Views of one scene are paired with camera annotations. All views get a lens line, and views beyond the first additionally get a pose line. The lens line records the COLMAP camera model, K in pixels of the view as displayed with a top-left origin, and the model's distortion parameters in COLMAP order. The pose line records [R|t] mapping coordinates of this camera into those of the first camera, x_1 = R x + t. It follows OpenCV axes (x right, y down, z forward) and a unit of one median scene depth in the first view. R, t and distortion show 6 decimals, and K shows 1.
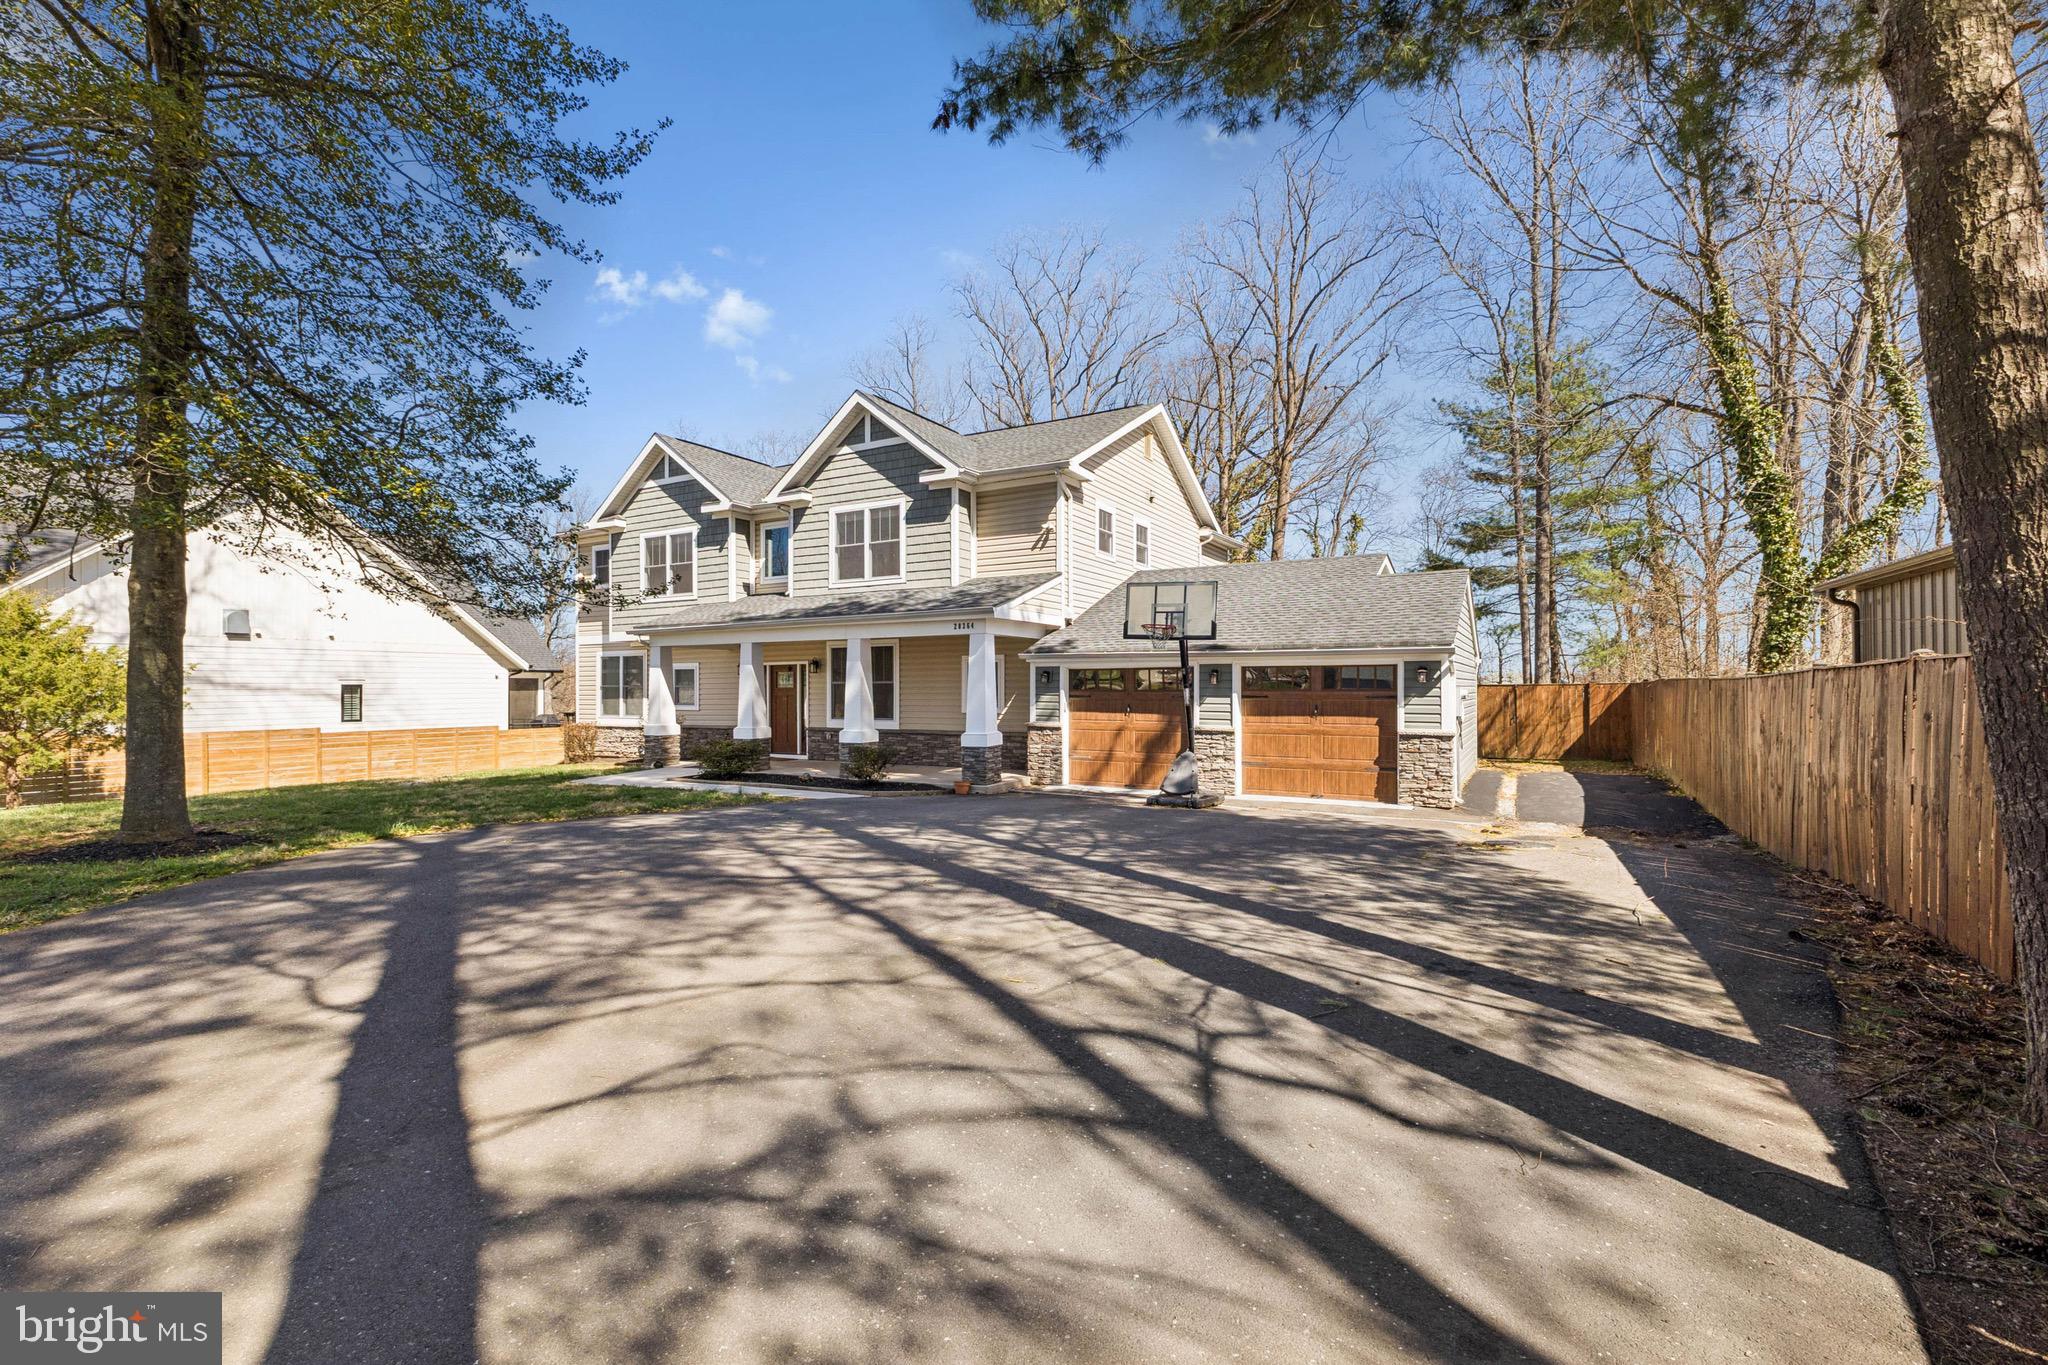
lens RADIAL K [[898.1, 0, 1042.6], [0, 898.1, 682.1], [0, 0, 1]] dist [0.002348, -0.000011]
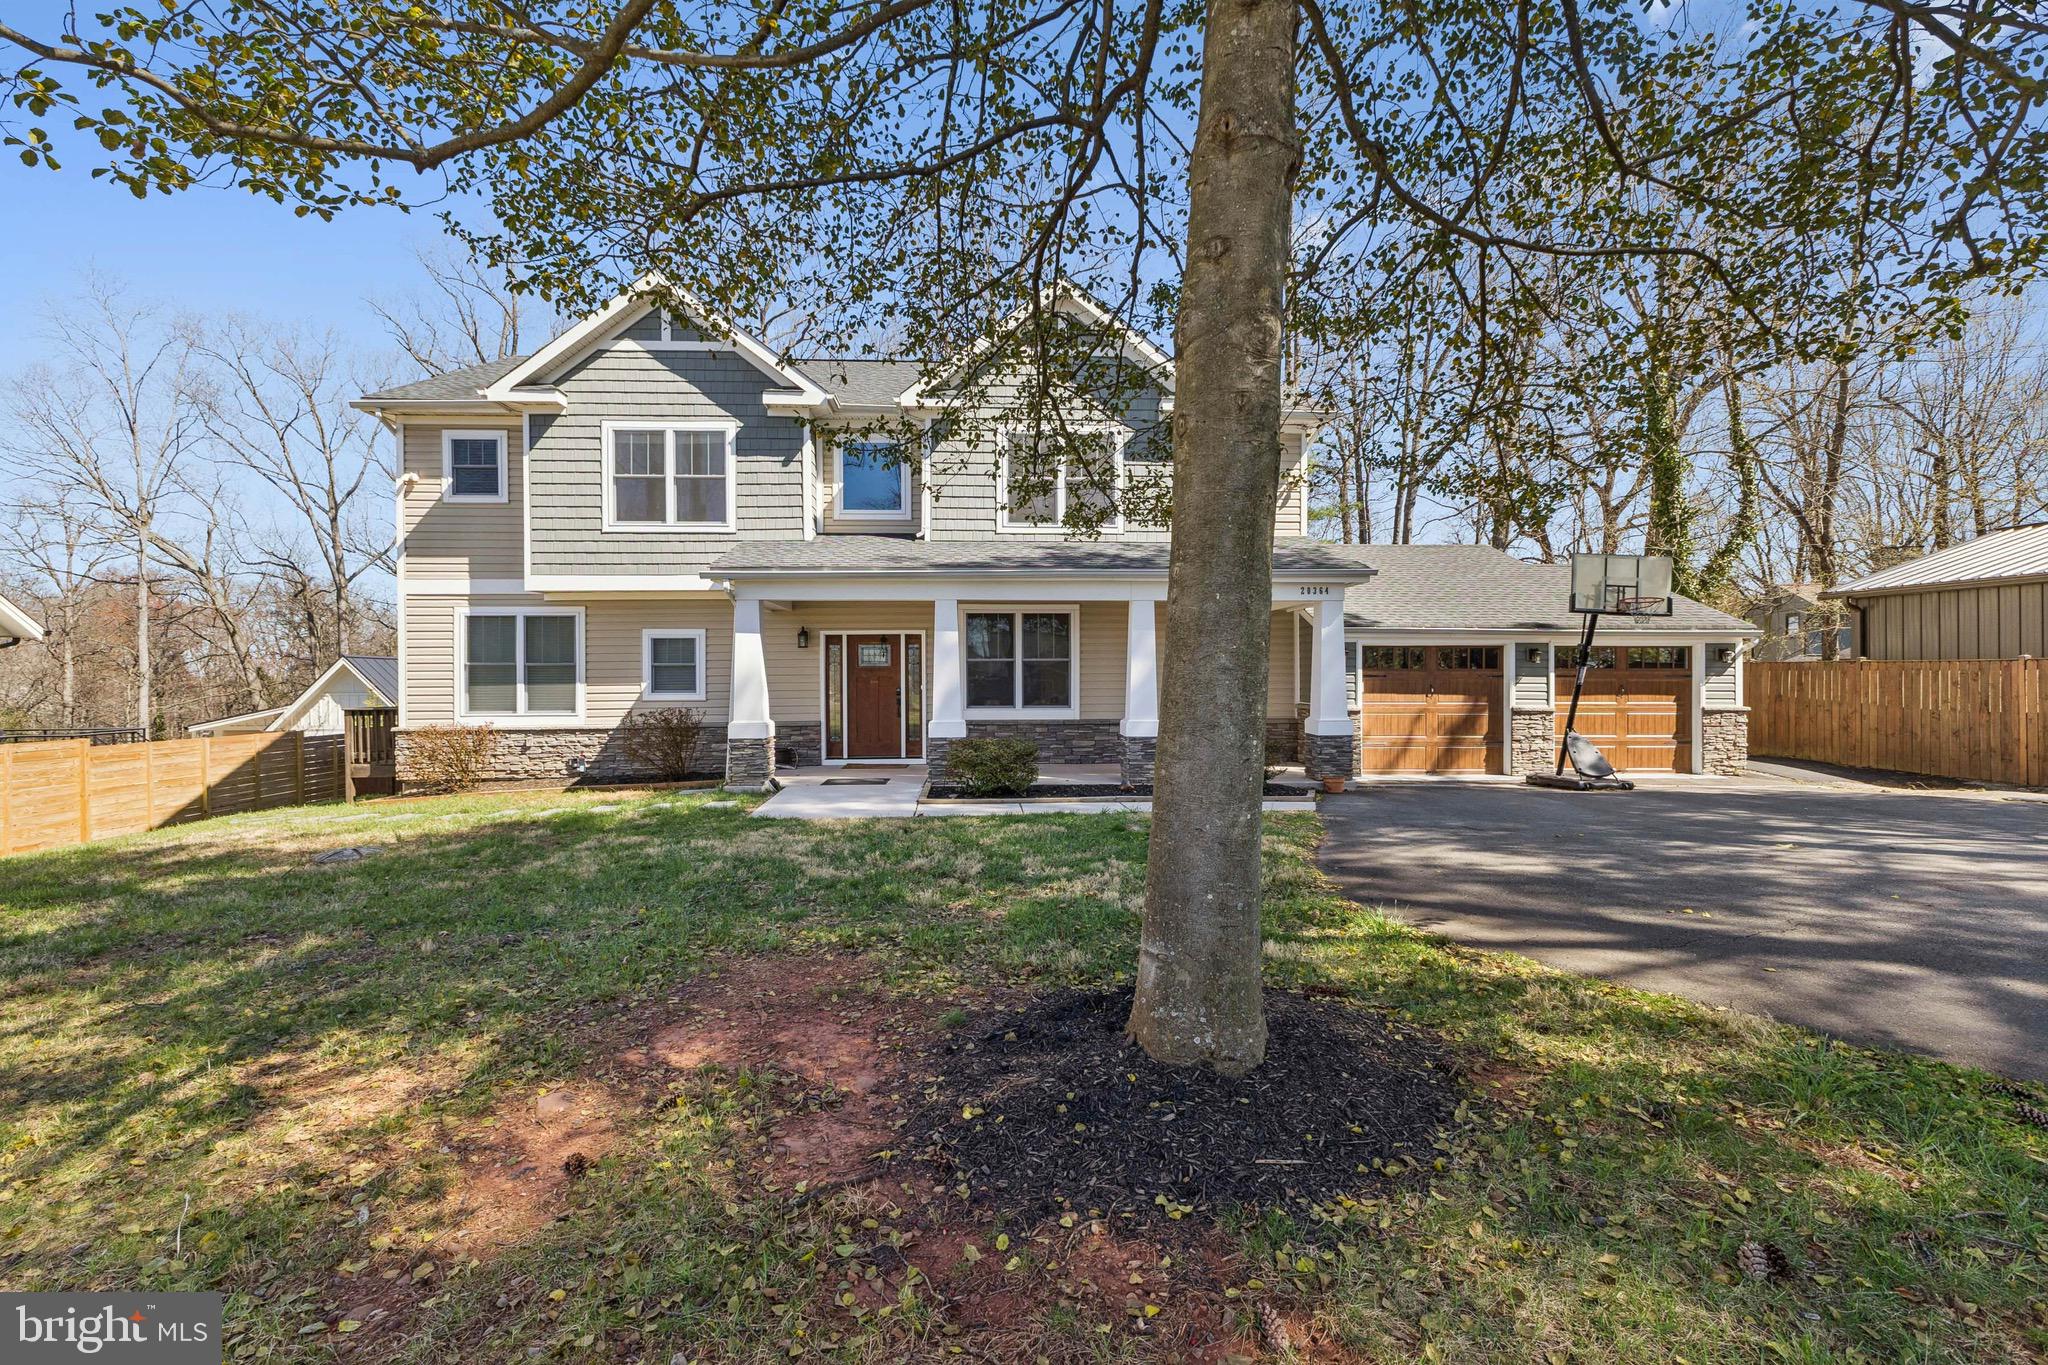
lens RADIAL K [[898.1, 0, 1025.5], [0, 898.1, 685.9], [0, 0, 1]] dist [0.002348, -0.000011]
pose [[0.848980, -0.010546, 0.528320, -0.548105], [-0.003529, 0.999665, 0.025626, 0.002508], [-0.528414, -0.023620, 0.848658, 0.316513]]
